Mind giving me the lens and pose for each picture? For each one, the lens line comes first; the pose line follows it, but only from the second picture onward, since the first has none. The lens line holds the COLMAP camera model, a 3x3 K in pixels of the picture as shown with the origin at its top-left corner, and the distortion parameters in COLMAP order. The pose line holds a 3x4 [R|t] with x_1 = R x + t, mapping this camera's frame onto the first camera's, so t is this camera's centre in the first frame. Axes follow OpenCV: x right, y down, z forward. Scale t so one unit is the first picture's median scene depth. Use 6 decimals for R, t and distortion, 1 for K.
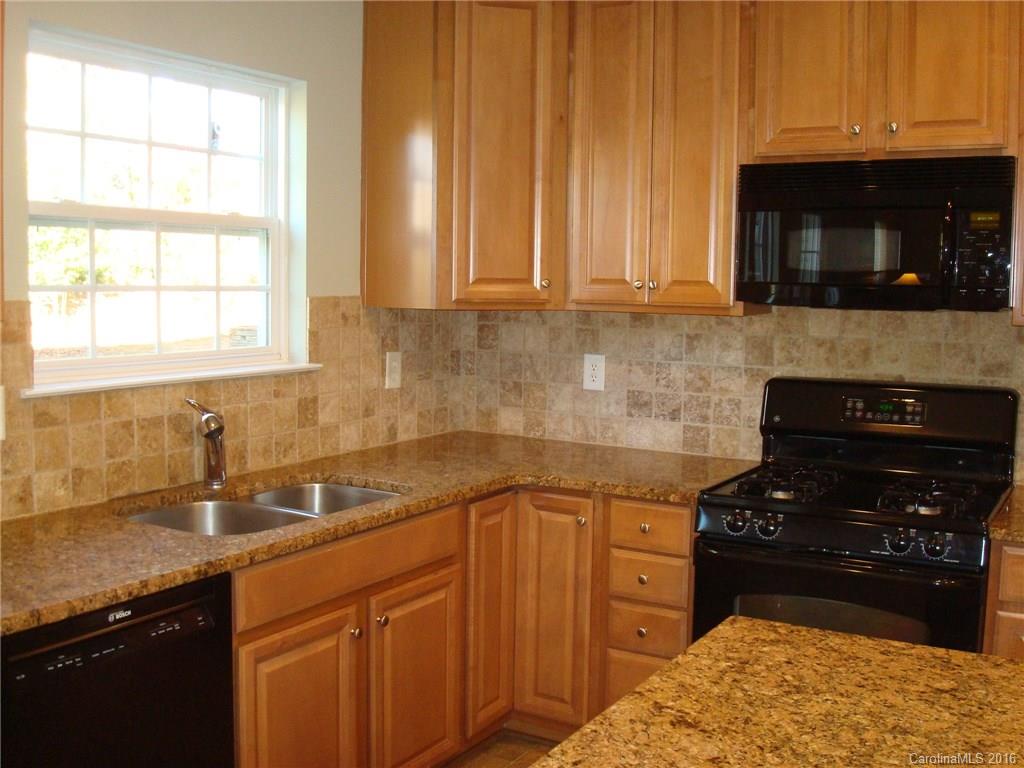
lens RADIAL K [[1083.3, 0, 517.8], [0, 1083.3, 377.6], [0, 0, 1]] dist [-0.063853, -0.119725]
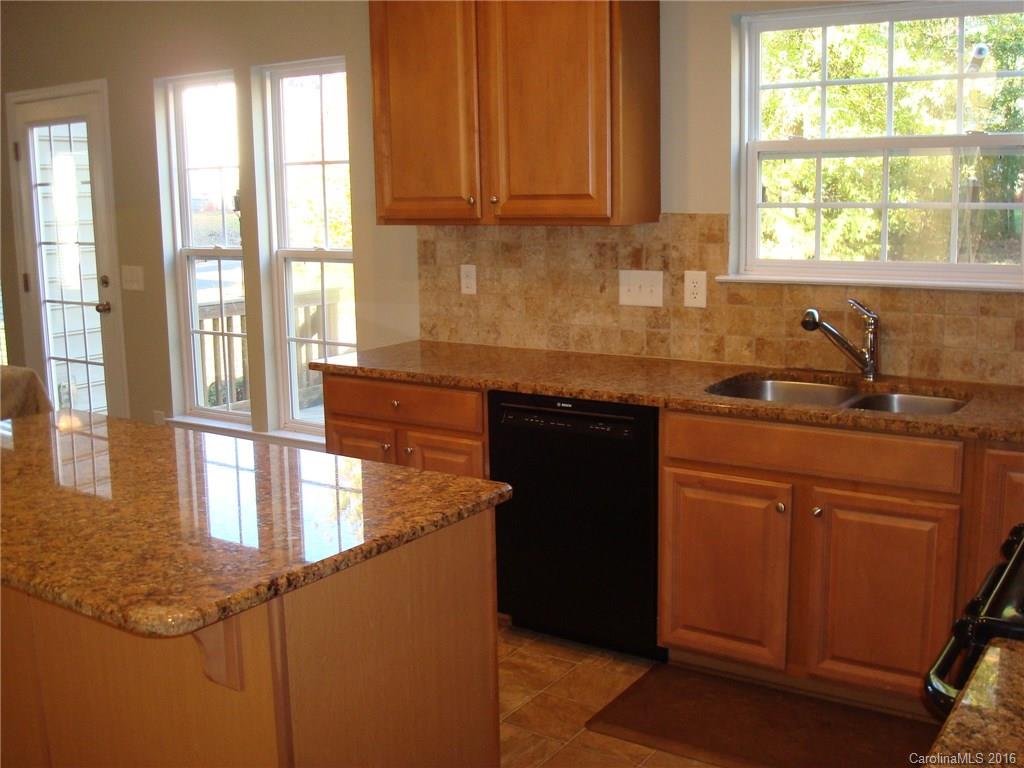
lens RADIAL K [[1040.8, 0, 512.0], [0, 1040.8, 384.0], [0, 0, 1]] dist [-0.056546, -0.008490]
pose [[-0.041292, 0.159893, -0.986270, 0.736085], [-0.076057, 0.983745, 0.162668, -0.039517], [0.996248, 0.081730, -0.028460, 0.581831]]
